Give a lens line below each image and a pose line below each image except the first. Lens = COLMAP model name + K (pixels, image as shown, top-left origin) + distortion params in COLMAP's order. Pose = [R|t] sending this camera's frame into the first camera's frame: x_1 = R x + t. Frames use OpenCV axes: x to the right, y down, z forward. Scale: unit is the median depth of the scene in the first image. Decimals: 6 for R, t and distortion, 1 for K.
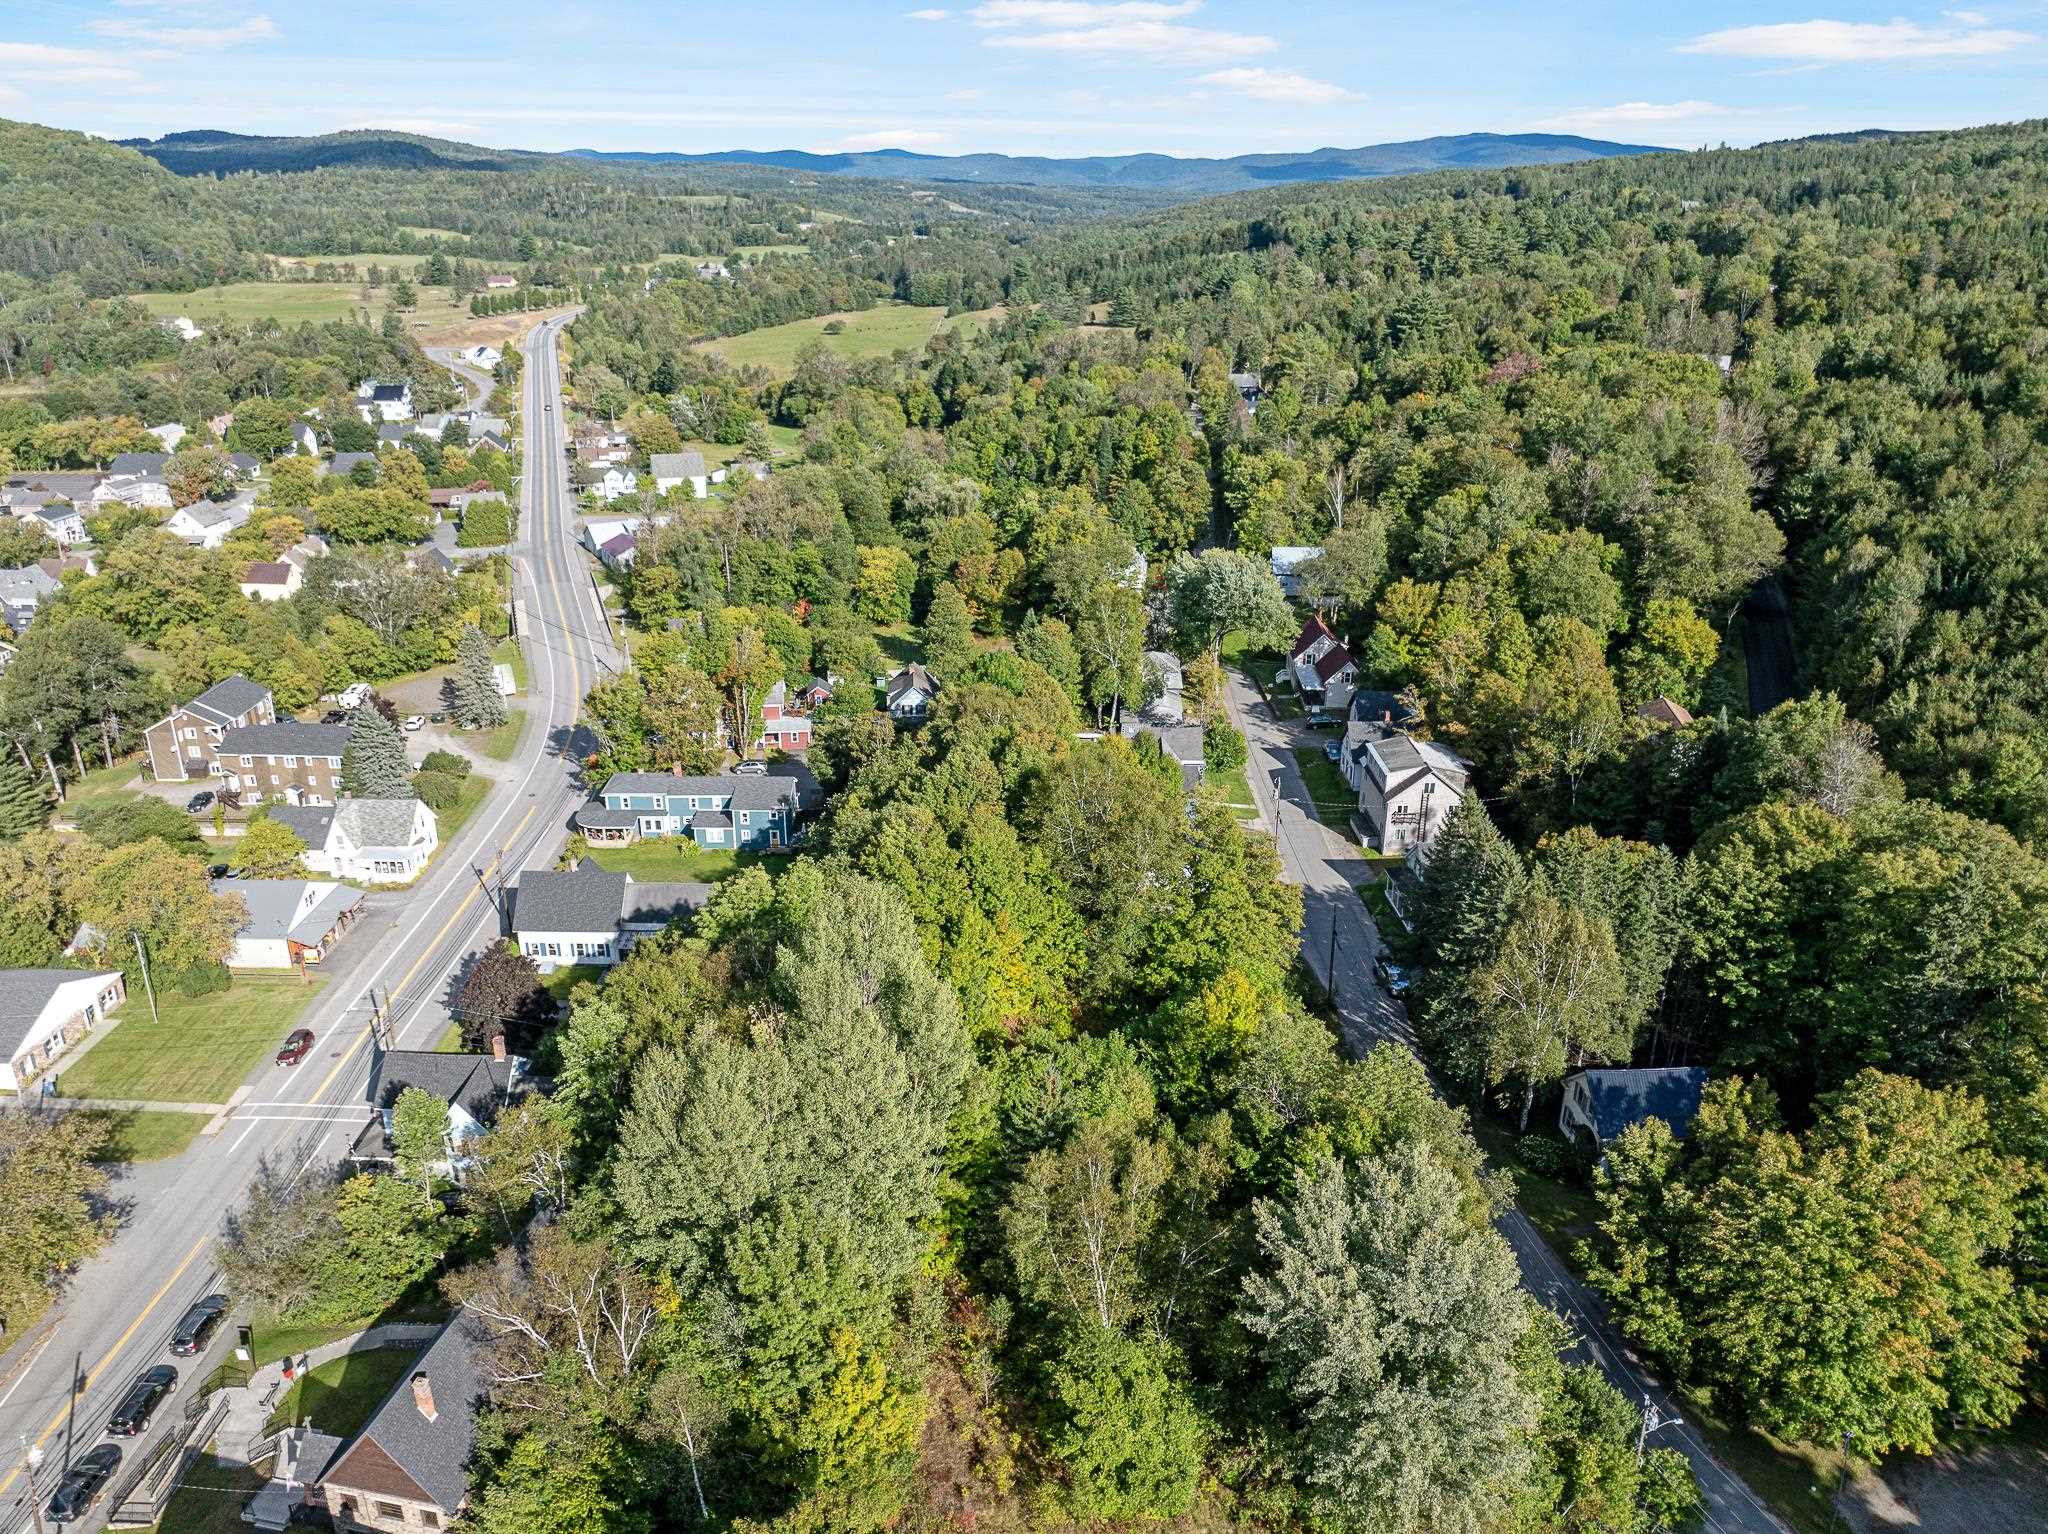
lens RADIAL K [[1430.7, 0, 1033.2], [0, 1430.7, 758.7], [0, 0, 1]] dist [-0.043601, 0.003338]
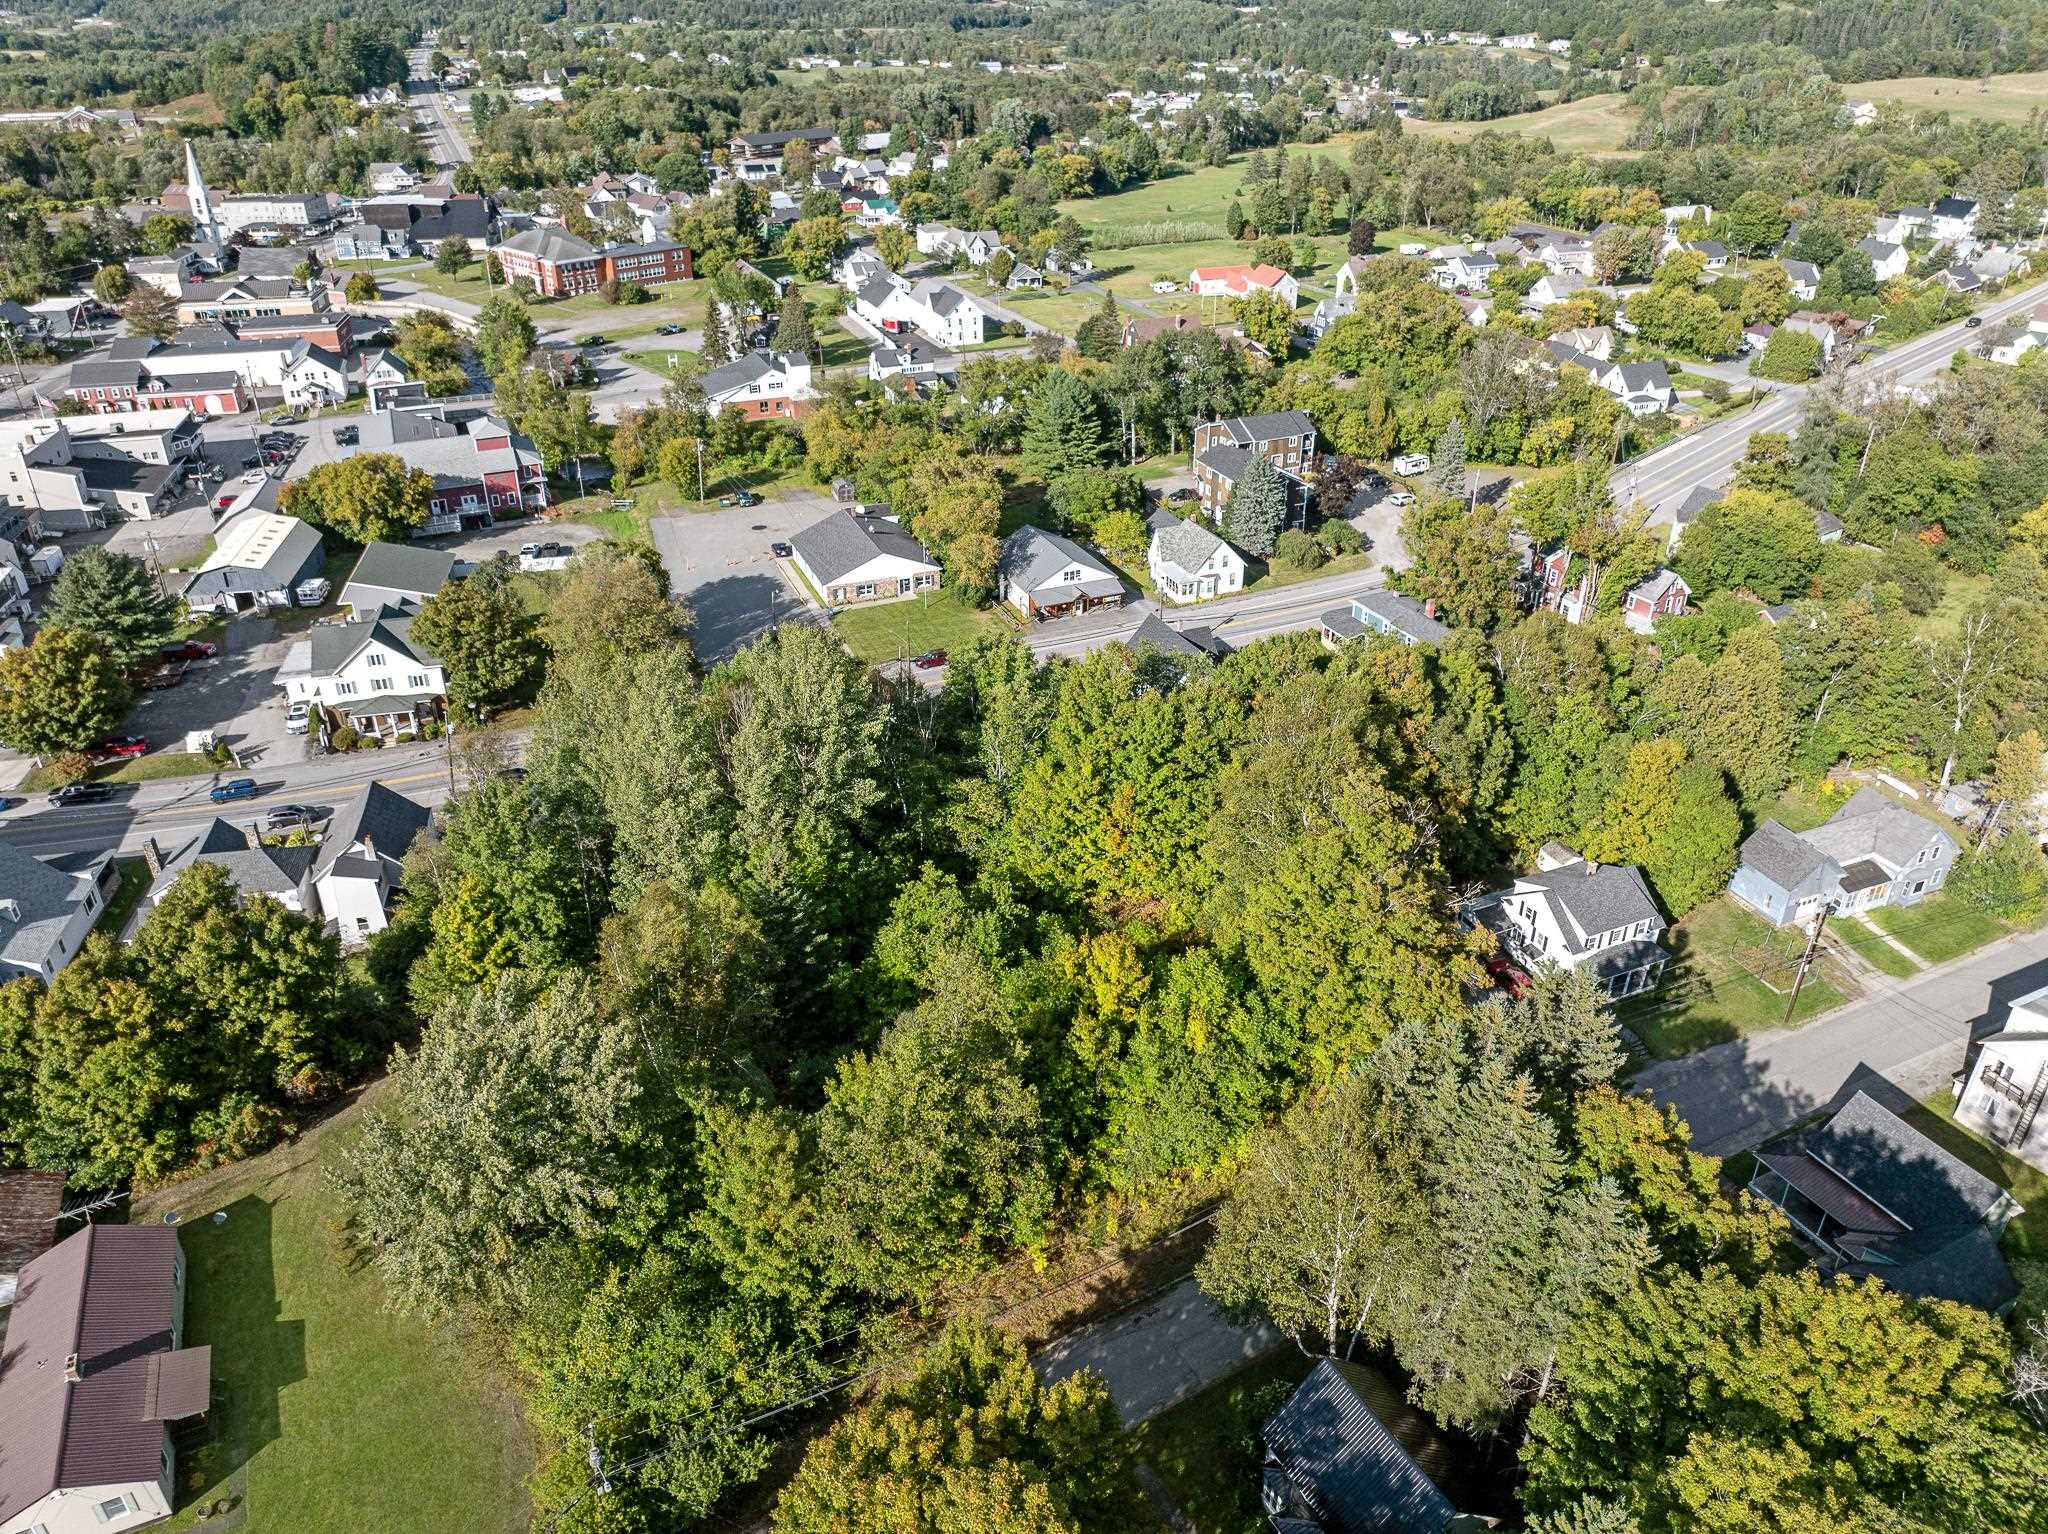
lens RADIAL K [[1430.7, 0, 1033.2], [0, 1430.7, 758.7], [0, 0, 1]] dist [-0.043601, 0.003338]
pose [[0.407782, 0.434591, -0.803022, 0.461009], [-0.324115, 0.891089, 0.317664, -0.121619], [0.853618, 0.130734, 0.504227, 0.322035]]
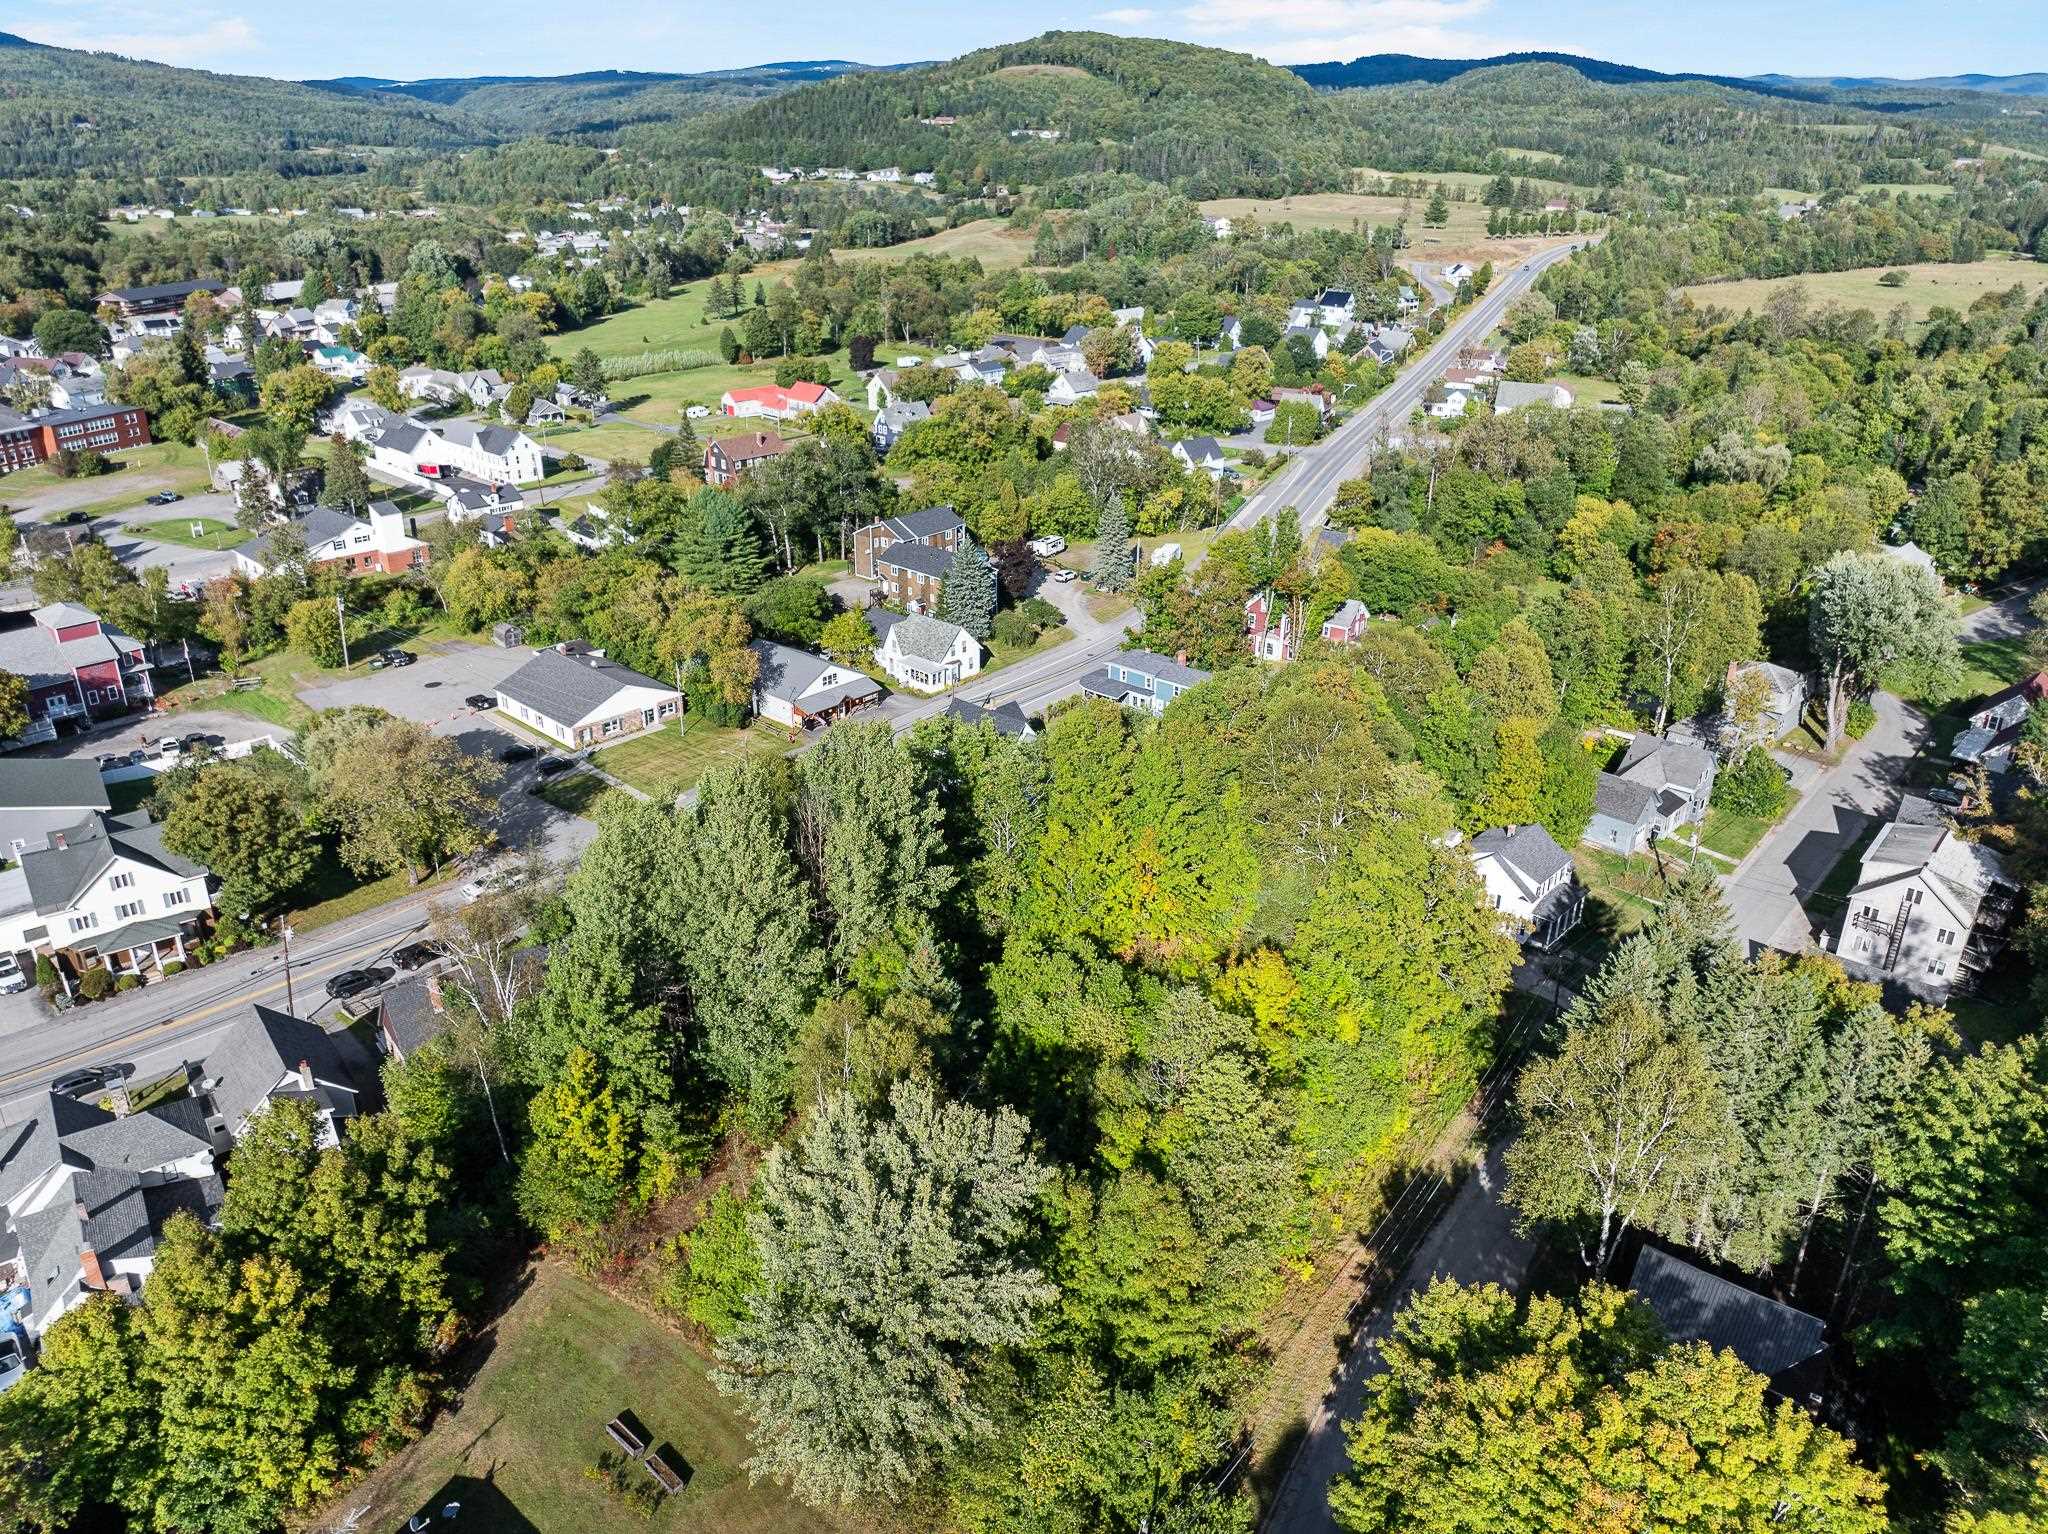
lens RADIAL K [[1448.8, 0, 1024.0], [0, 1448.8, 767.0], [0, 0, 1]] dist [-0.045291, 0.003024]
pose [[0.746940, 0.269427, -0.607857, 0.331021], [-0.241169, 0.961746, 0.129934, -0.025587], [0.619611, 0.049544, 0.783344, 0.121741]]
